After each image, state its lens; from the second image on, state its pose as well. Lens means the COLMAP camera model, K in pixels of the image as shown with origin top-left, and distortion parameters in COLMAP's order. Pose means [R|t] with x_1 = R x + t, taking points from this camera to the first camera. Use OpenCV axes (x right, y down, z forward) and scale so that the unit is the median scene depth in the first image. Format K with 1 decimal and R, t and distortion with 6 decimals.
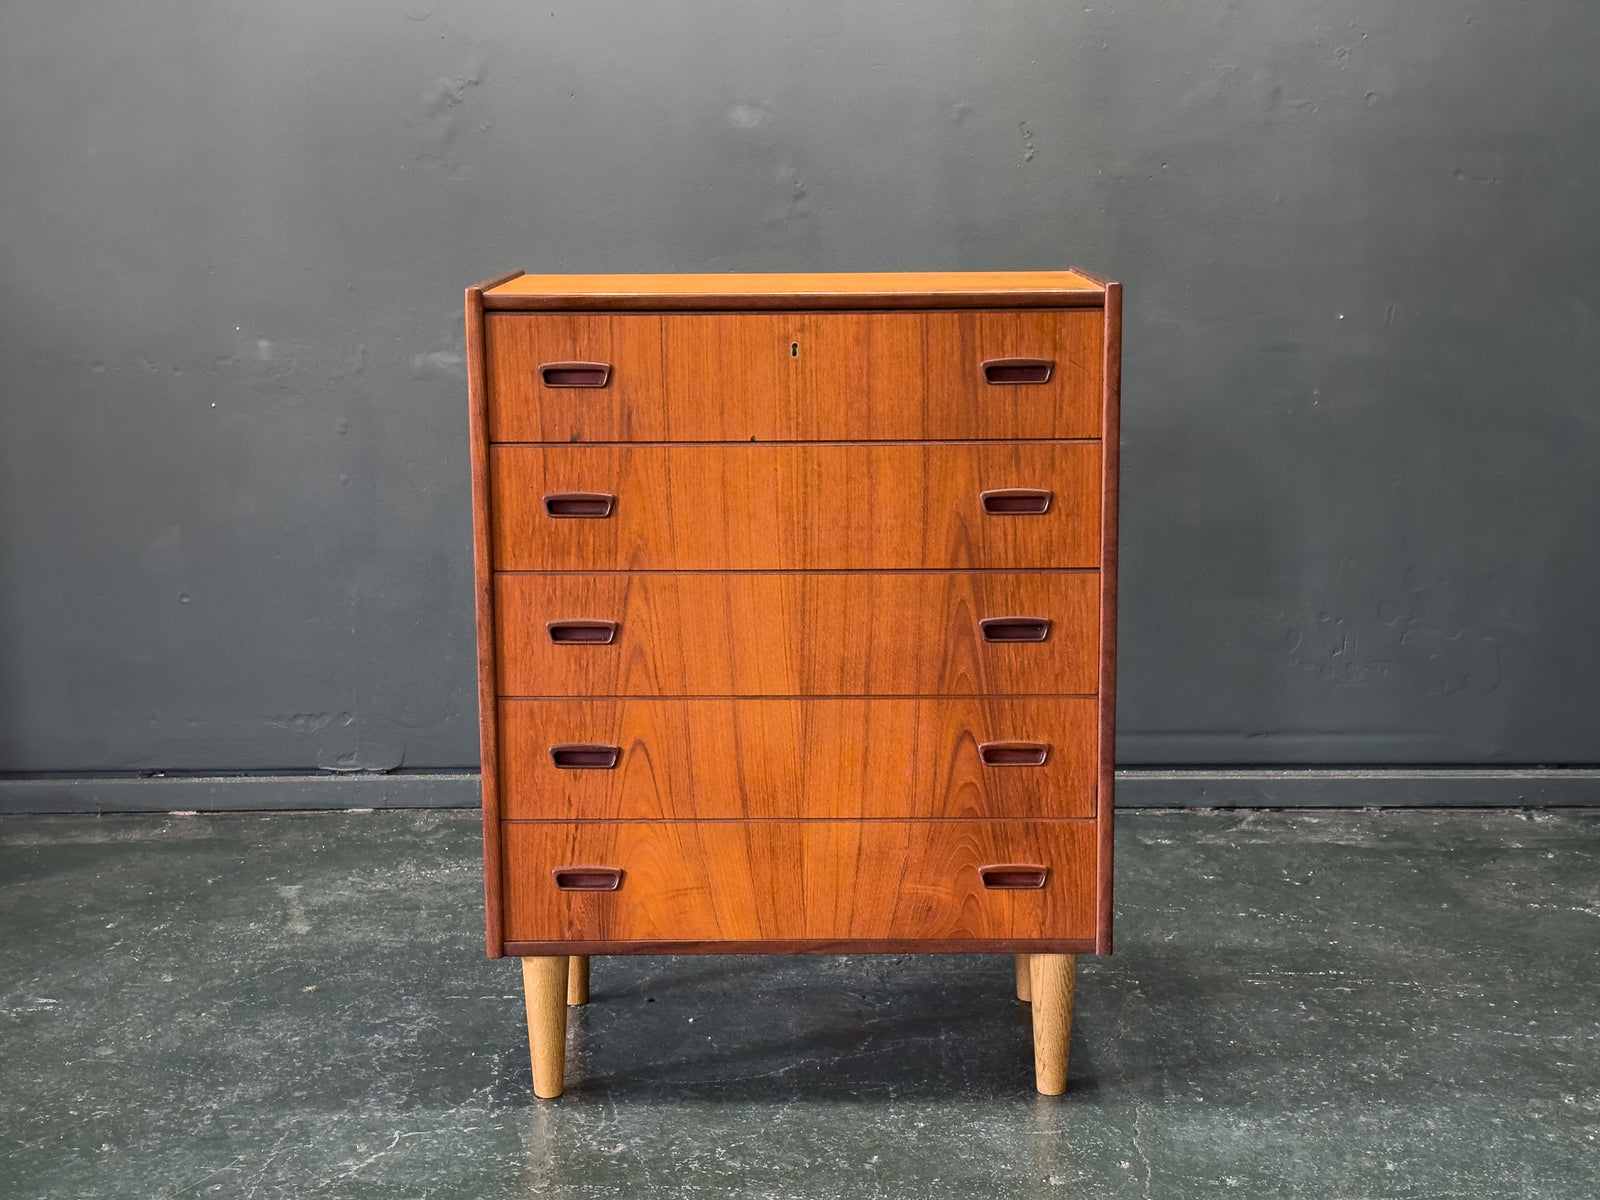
lens RADIAL K [[2330.5, 0, 799.2], [0, 2330.5, 583.7], [0, 0, 1]] dist [0.151039, -0.151118]
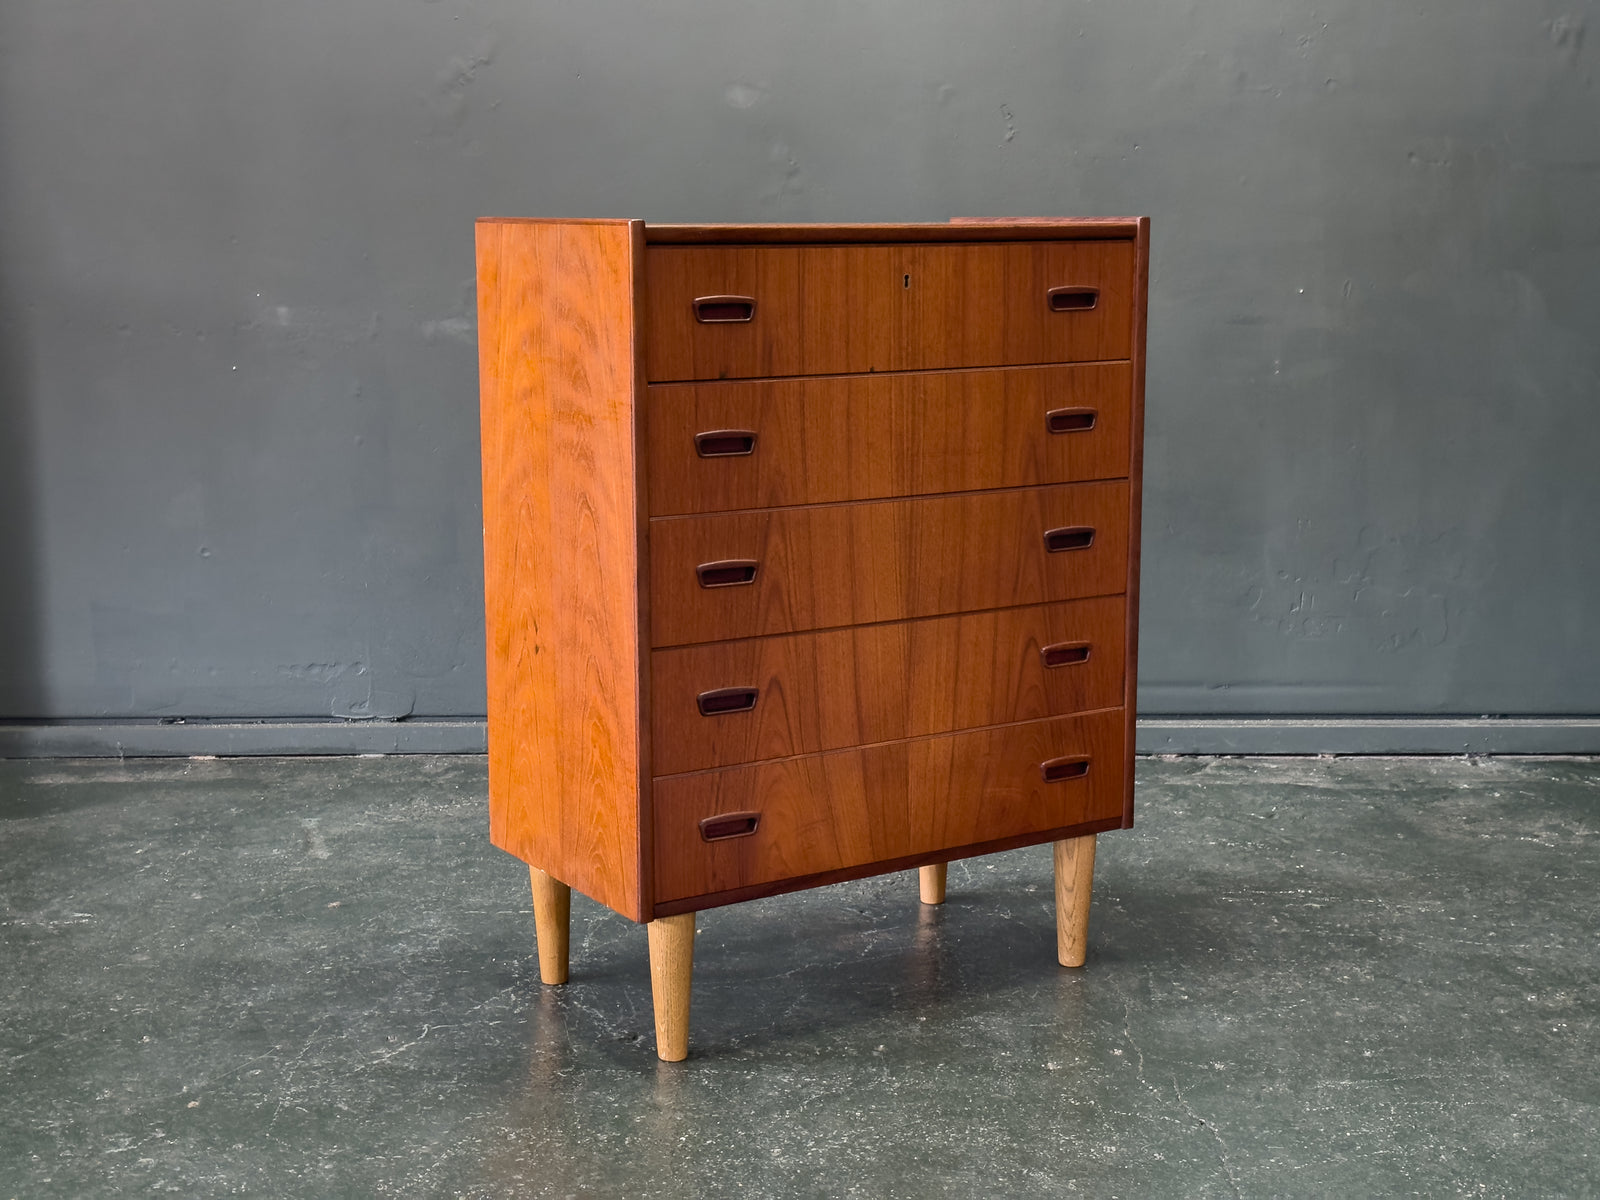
lens RADIAL K [[2186.3, 0, 795.2], [0, 2186.3, 593.0], [0, 0, 1]] dist [0.152302, -0.139613]
pose [[0.999761, 0.004108, 0.021490, -0.026886], [-0.003895, 0.999943, -0.009928, 0.047400], [-0.021530, 0.009842, 0.999720, 0.010095]]
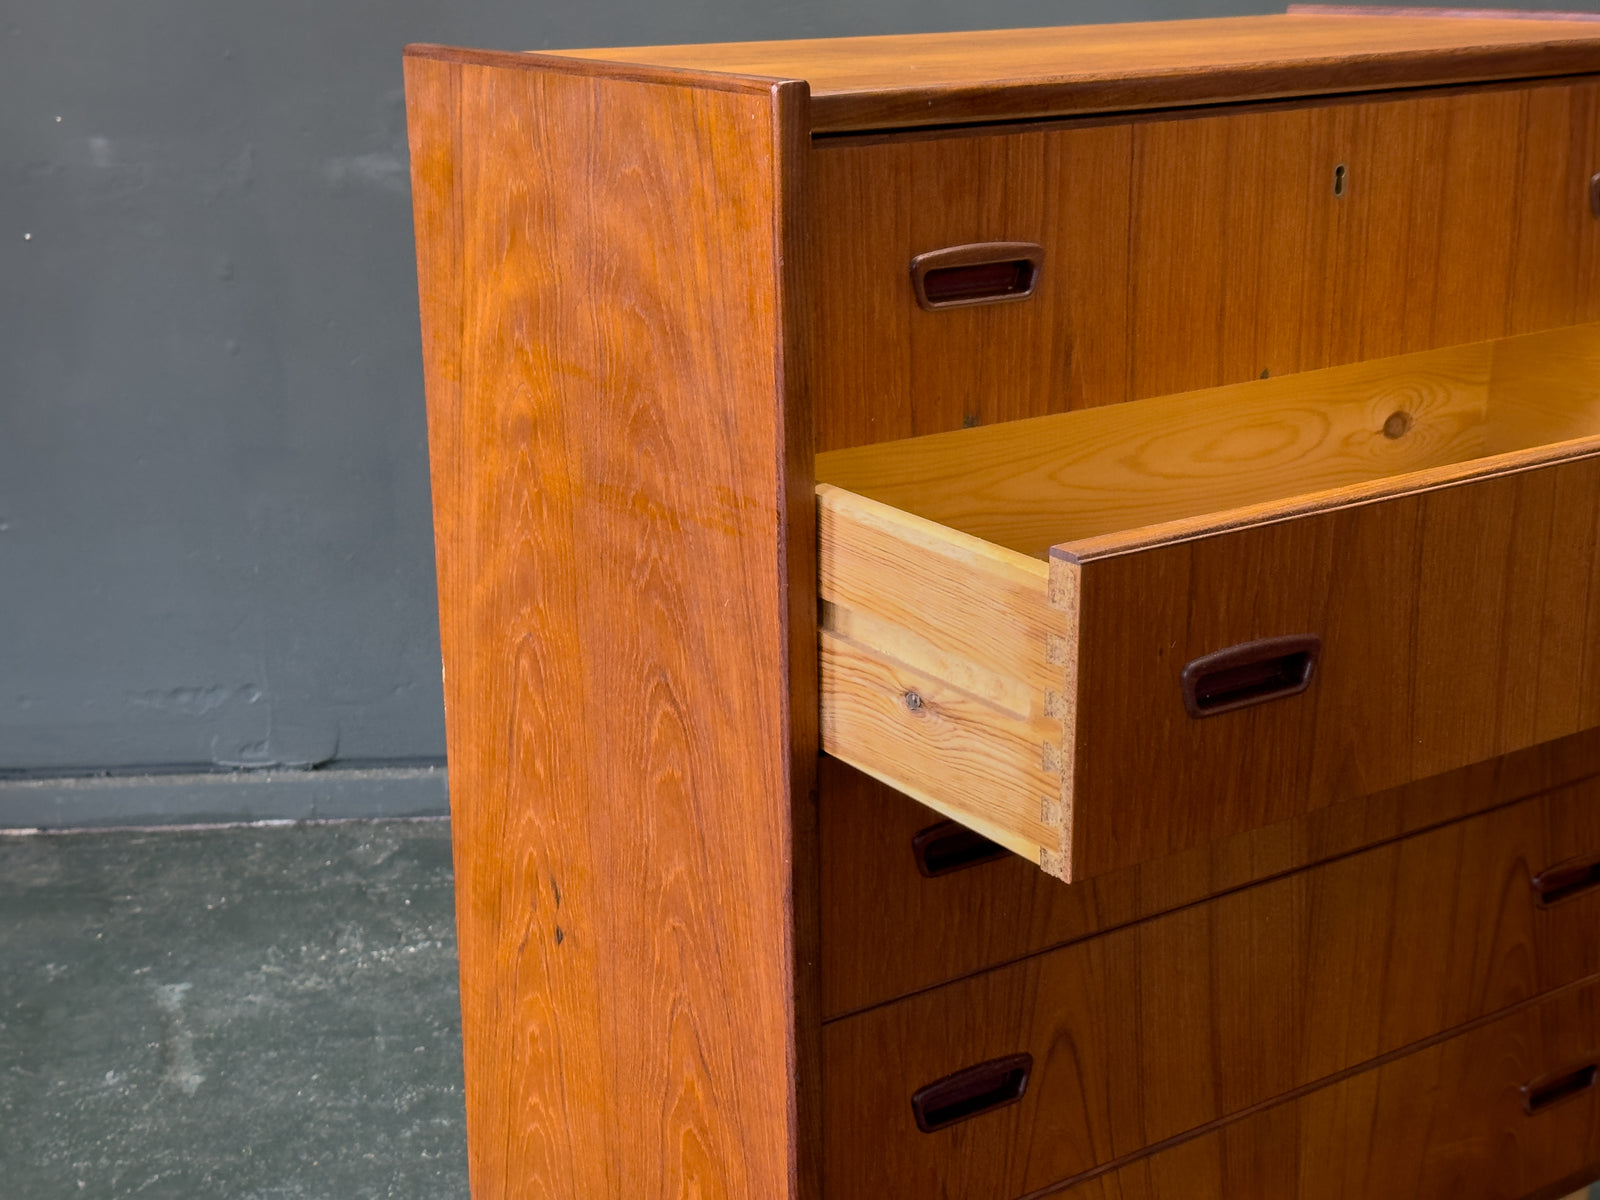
lens RADIAL K [[2248.8, 0, 811.6], [0, 2248.8, 600.4], [0, 0, 1]] dist [0.189296, -0.383697]
pose [[0.998819, -0.017013, 0.045501, -0.084158], [0.011953, 0.993942, 0.109257, -0.059661], [-0.047084, -0.108584, 0.992972, 0.477391]]
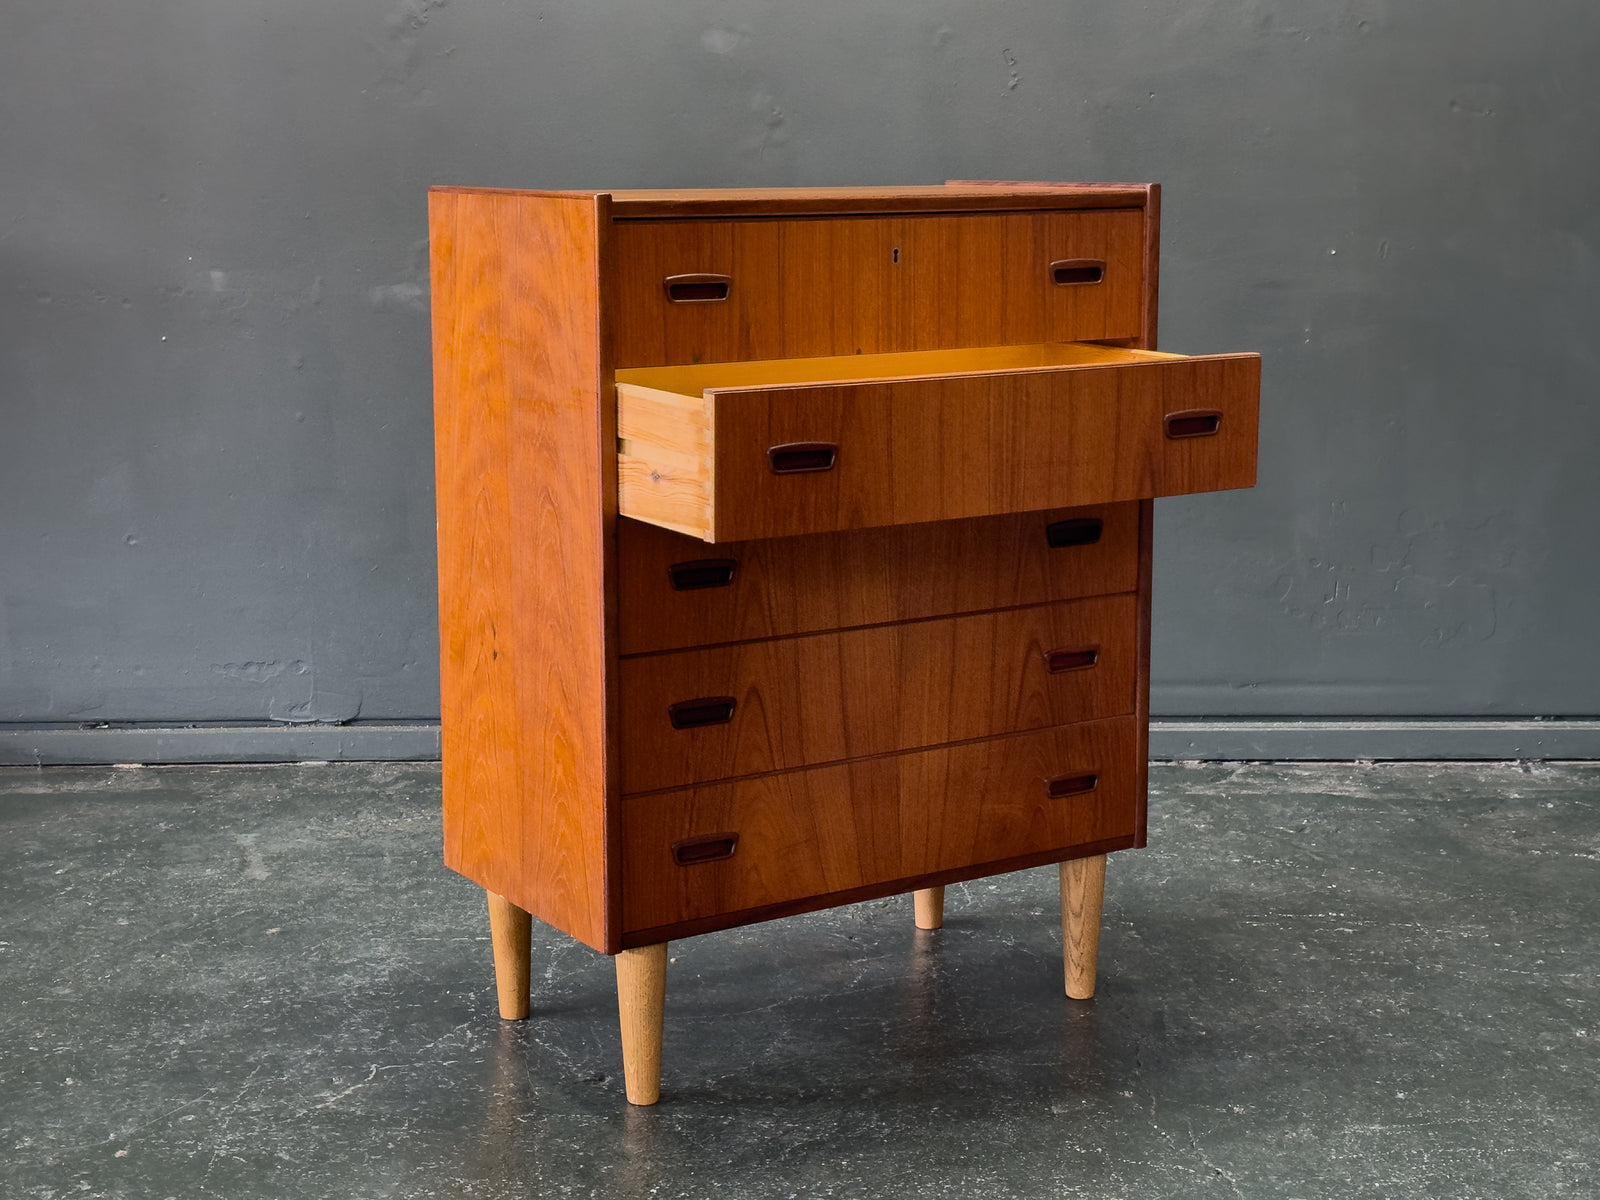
lens RADIAL K [[2451.3, 0, 784.2], [0, 2451.3, 540.7], [0, 0, 1]] dist [0.153891, -0.154205]
pose [[0.999784, 0.002731, 0.020617, -0.023491], [-0.002333, 0.999810, -0.019336, 0.036148], [-0.020666, 0.019283, 0.999600, -0.019059]]
